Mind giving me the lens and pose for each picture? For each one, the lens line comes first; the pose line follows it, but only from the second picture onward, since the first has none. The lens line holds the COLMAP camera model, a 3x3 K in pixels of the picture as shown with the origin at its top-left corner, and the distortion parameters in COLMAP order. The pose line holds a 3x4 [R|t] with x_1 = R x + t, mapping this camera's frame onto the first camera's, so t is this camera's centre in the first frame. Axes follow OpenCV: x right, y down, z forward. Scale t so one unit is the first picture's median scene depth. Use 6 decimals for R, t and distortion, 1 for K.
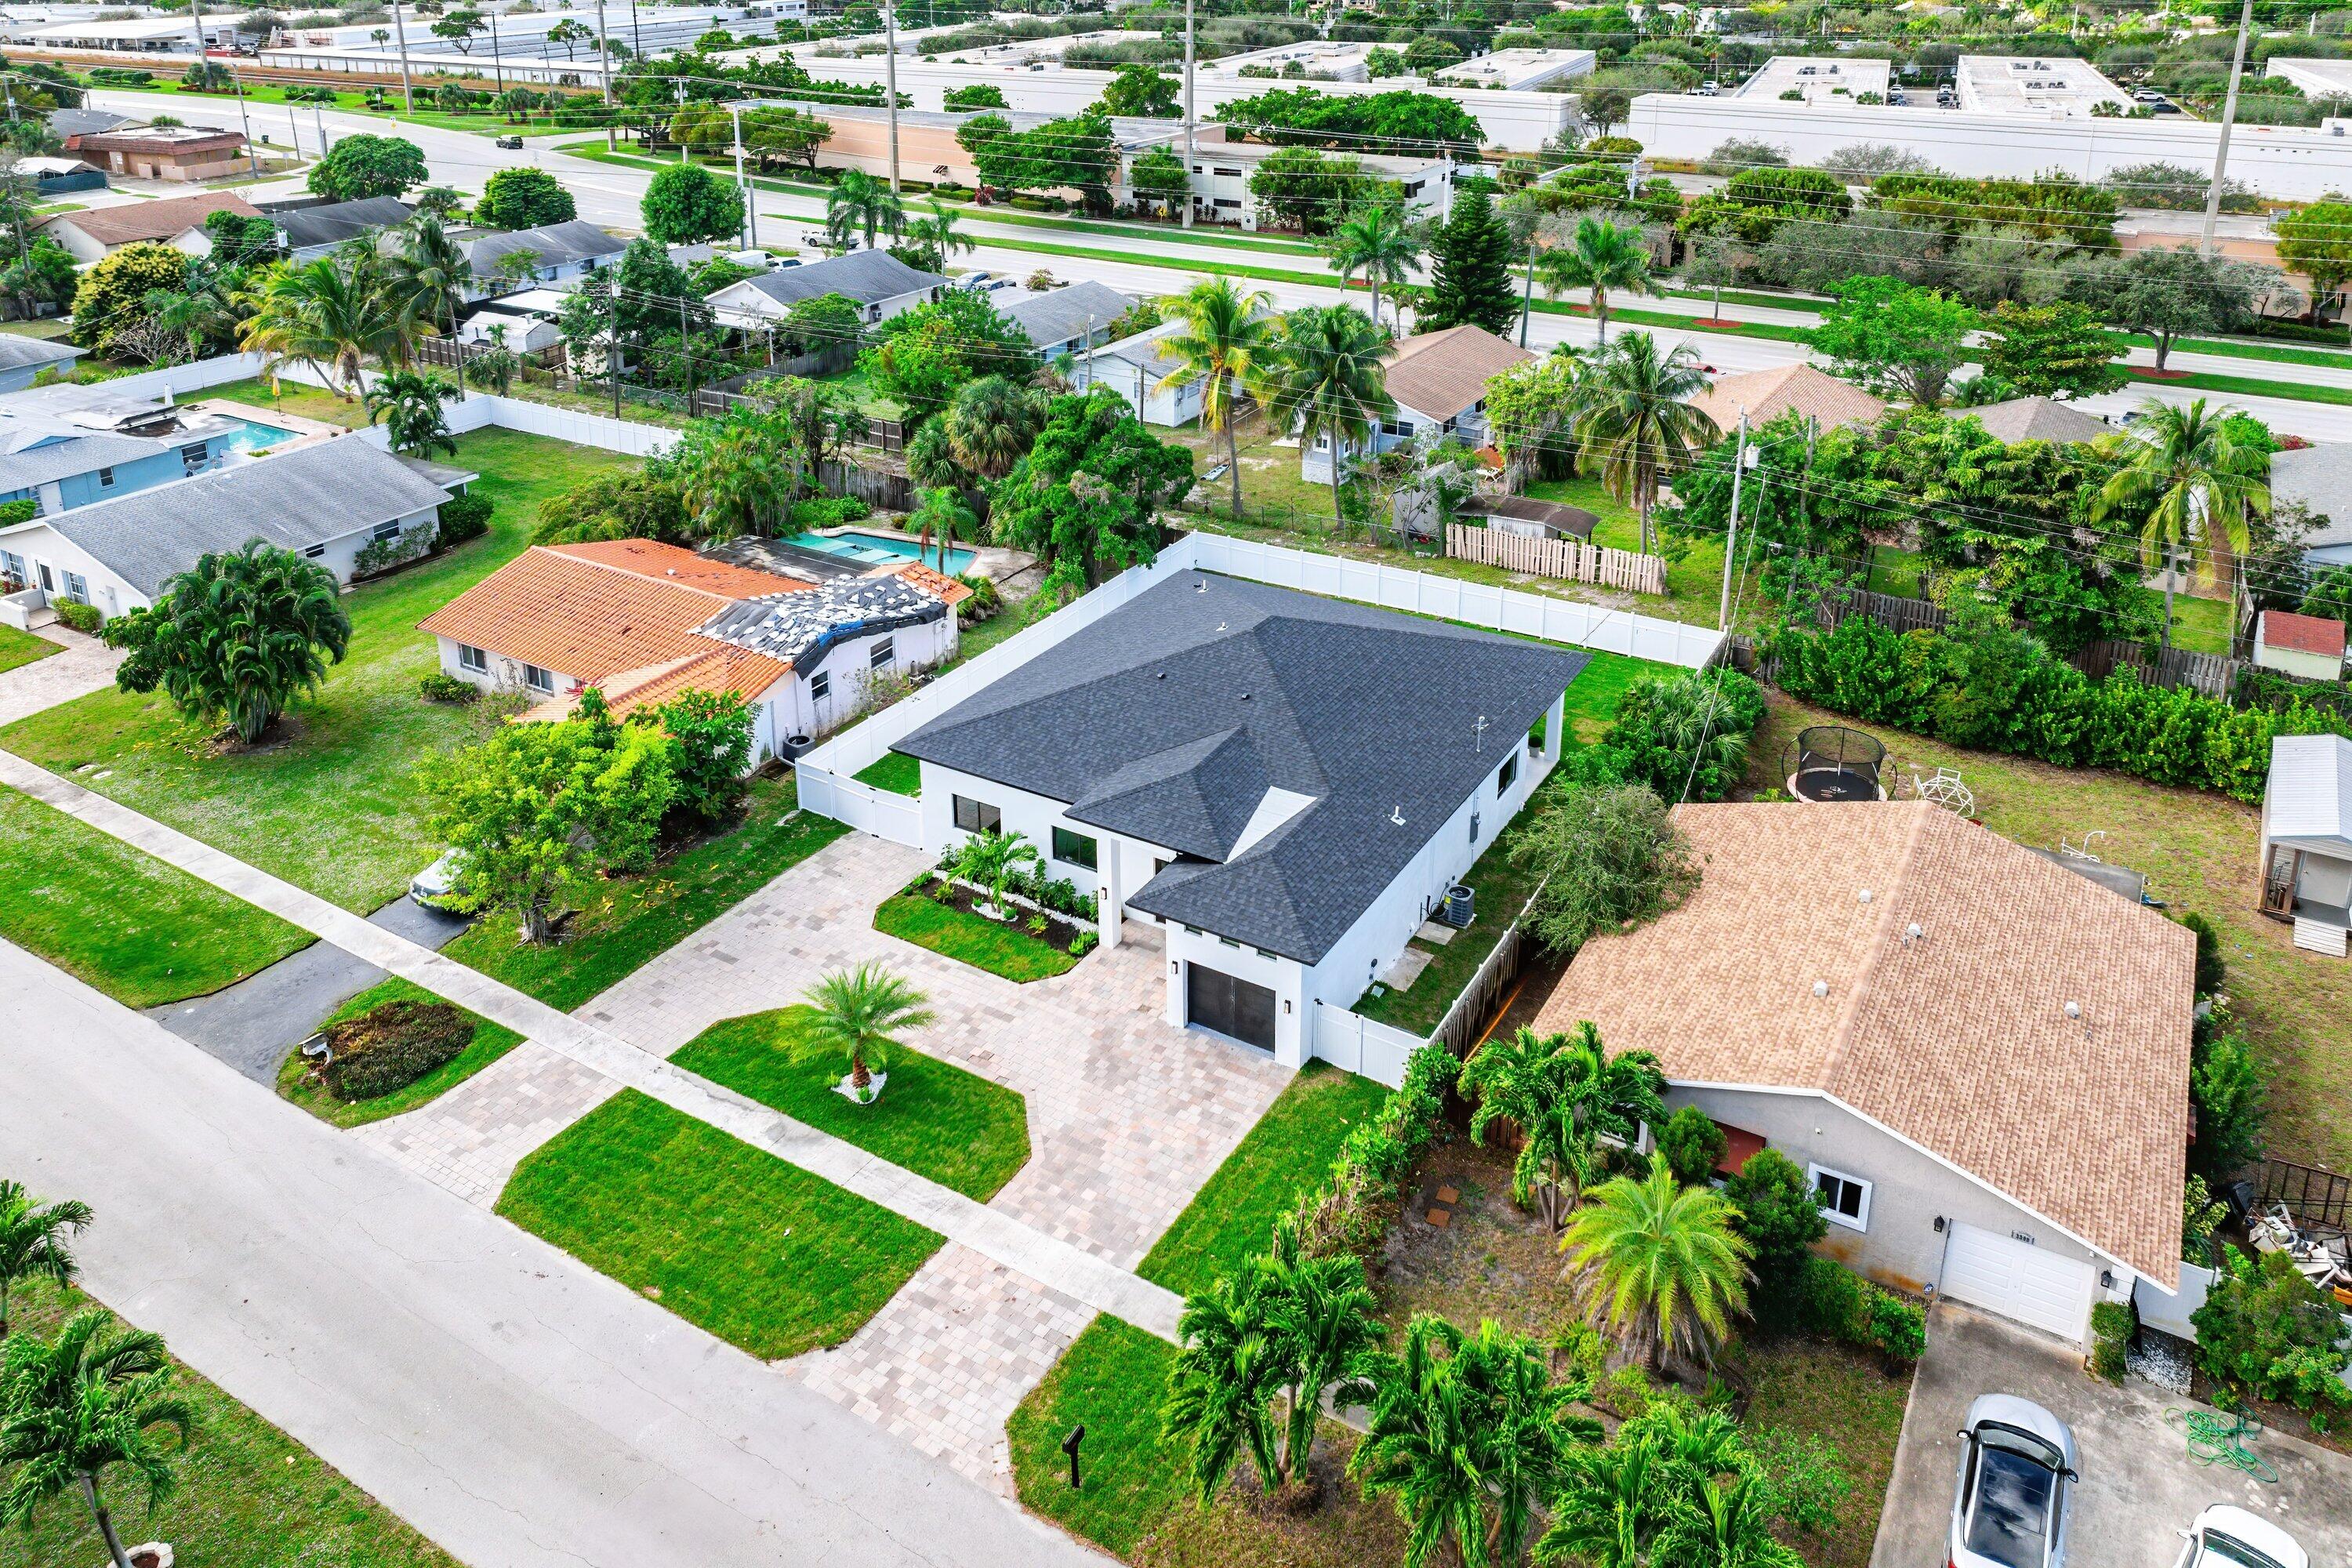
lens RADIAL K [[1564.4, 0, 1176.0], [0, 1564.4, 784.0], [0, 0, 1]] dist [-0.017917, 0.000269]
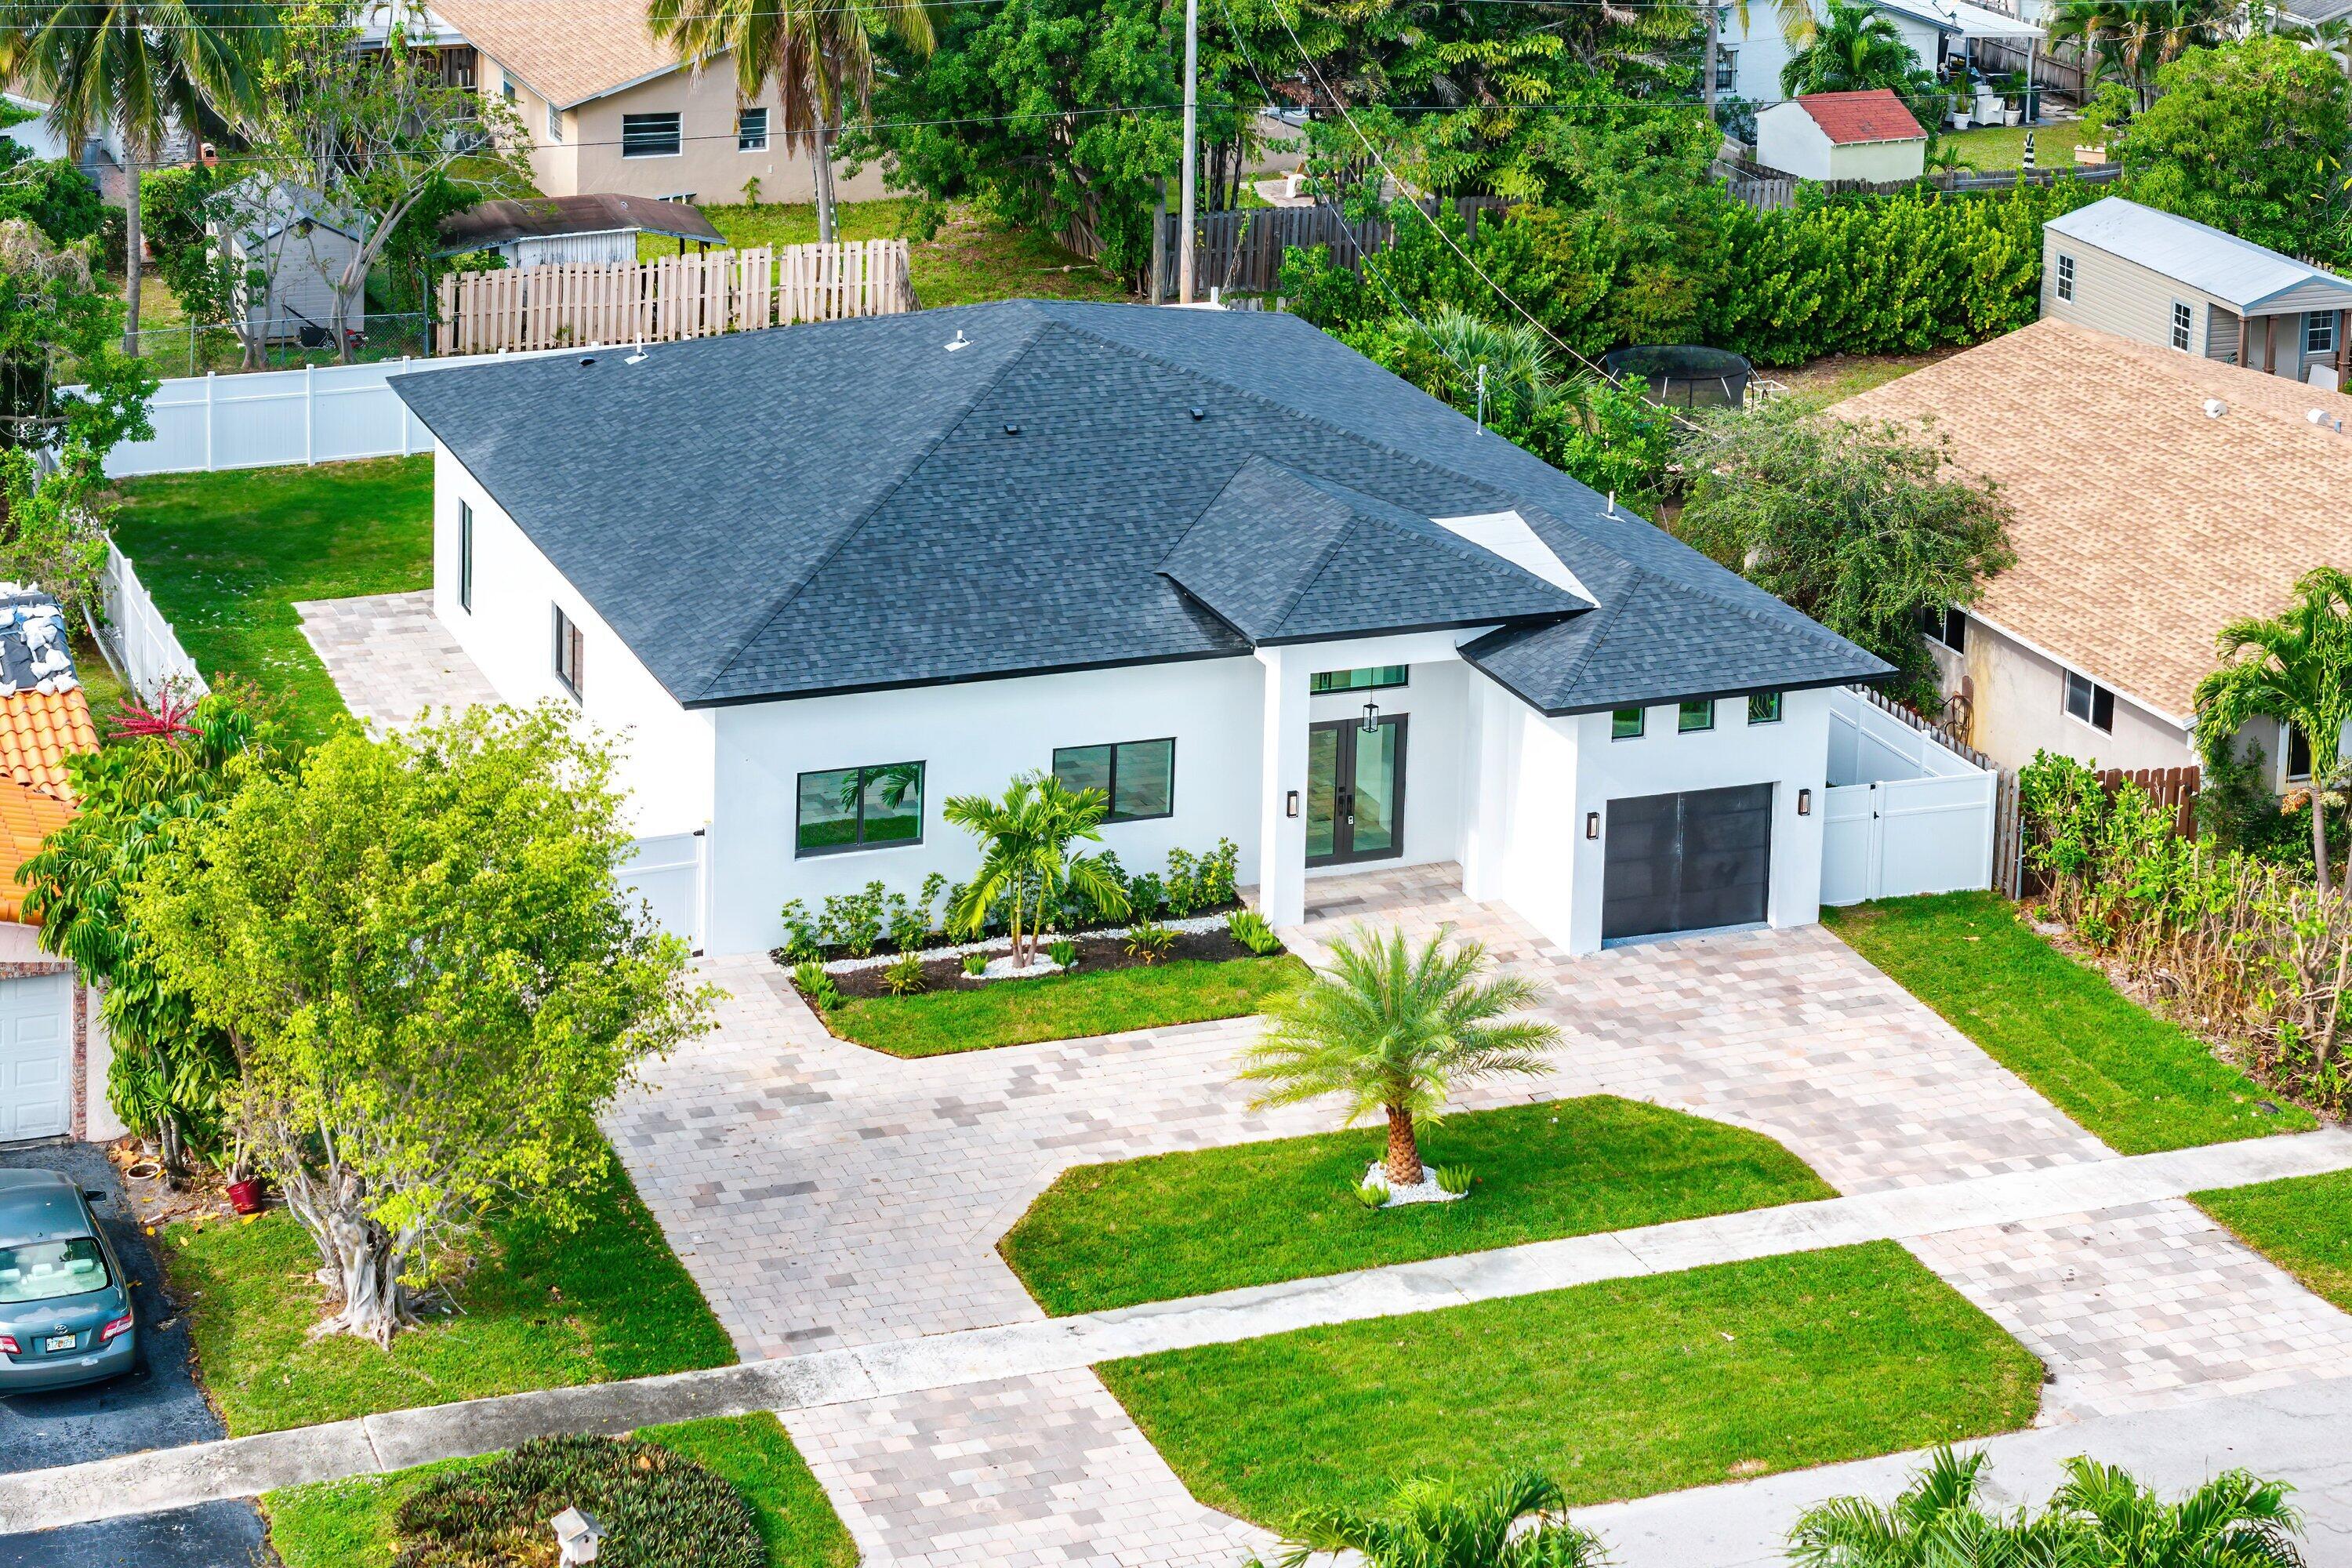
lens RADIAL K [[4593.2, 0, 1176.0], [0, 4593.2, 784.0], [0, 0, 1]] dist [-0.023701, 0.127445]
pose [[0.606784, -0.247276, 0.755426, -0.855690], [0.361166, 0.932379, 0.015098, 0.022157], [-0.708077, 0.263673, 0.655060, 0.066500]]
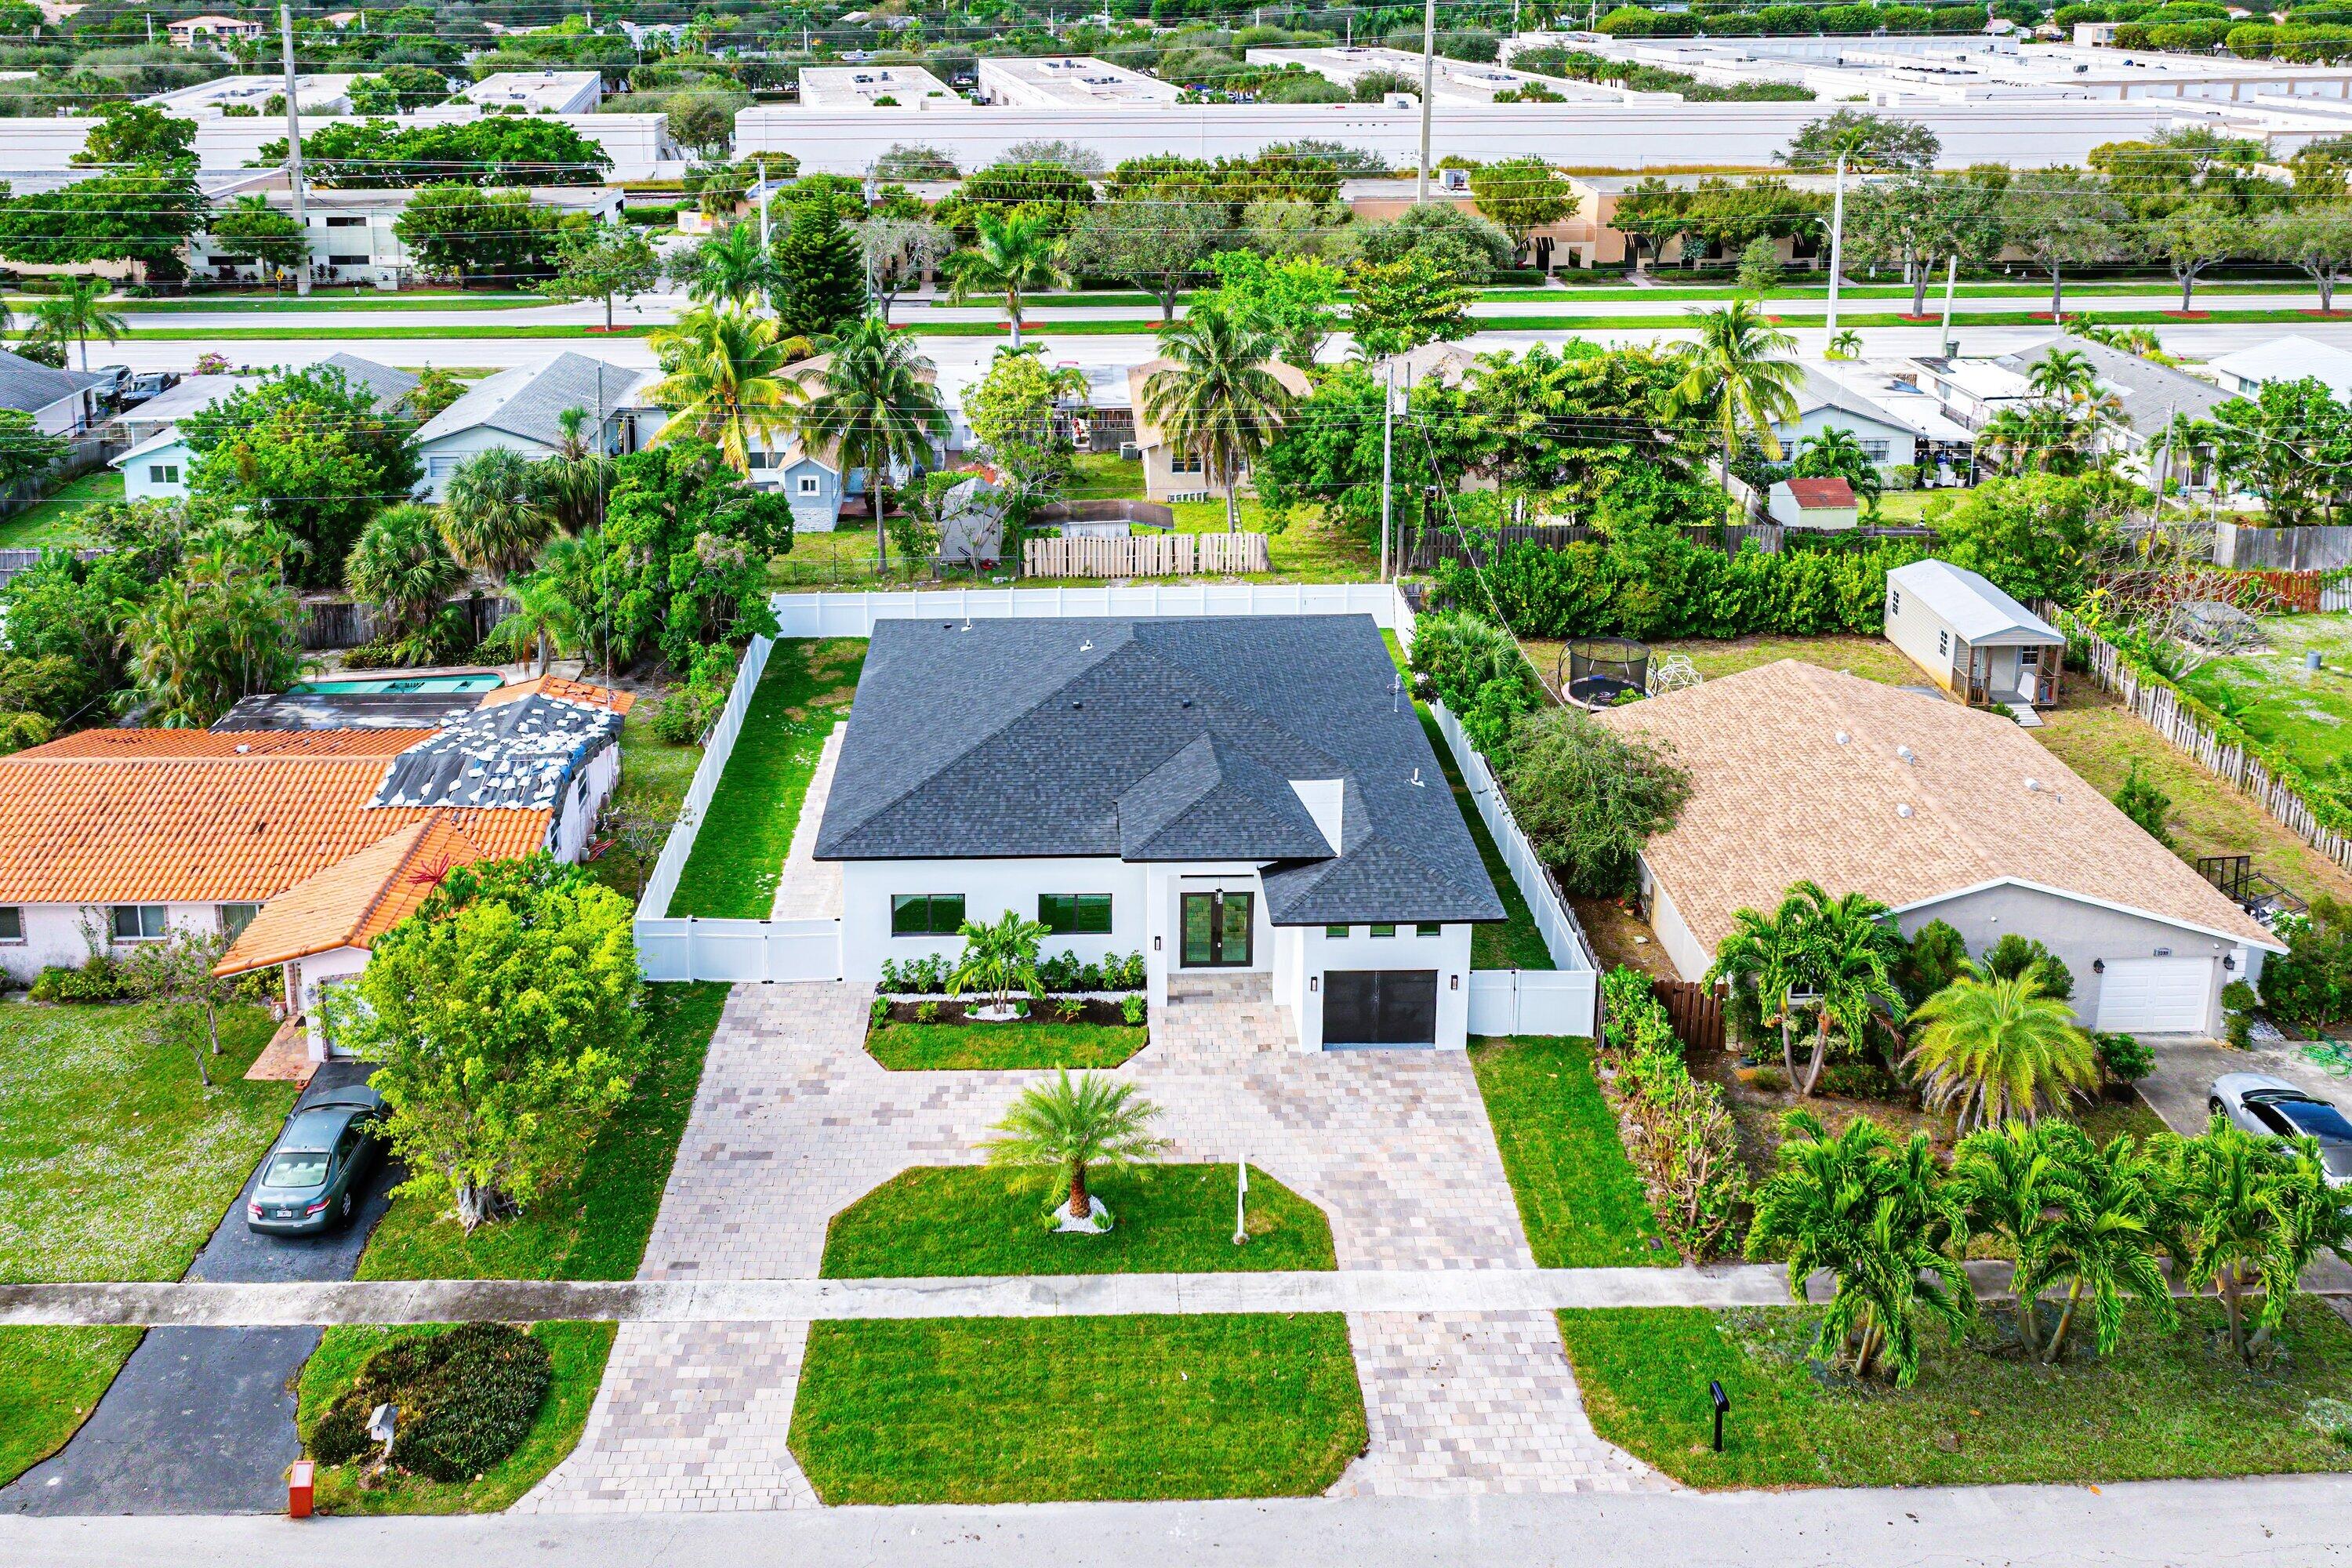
lens RADIAL K [[1854.0, 0, 1170.6], [0, 1854.0, 727.8], [0, 0, 1]] dist [-0.039519, 0.044339]
pose [[0.851387, -0.207874, 0.481589, -0.380551], [0.254583, 0.966491, -0.032891, -0.007656], [-0.458615, 0.150608, 0.875780, 0.057894]]
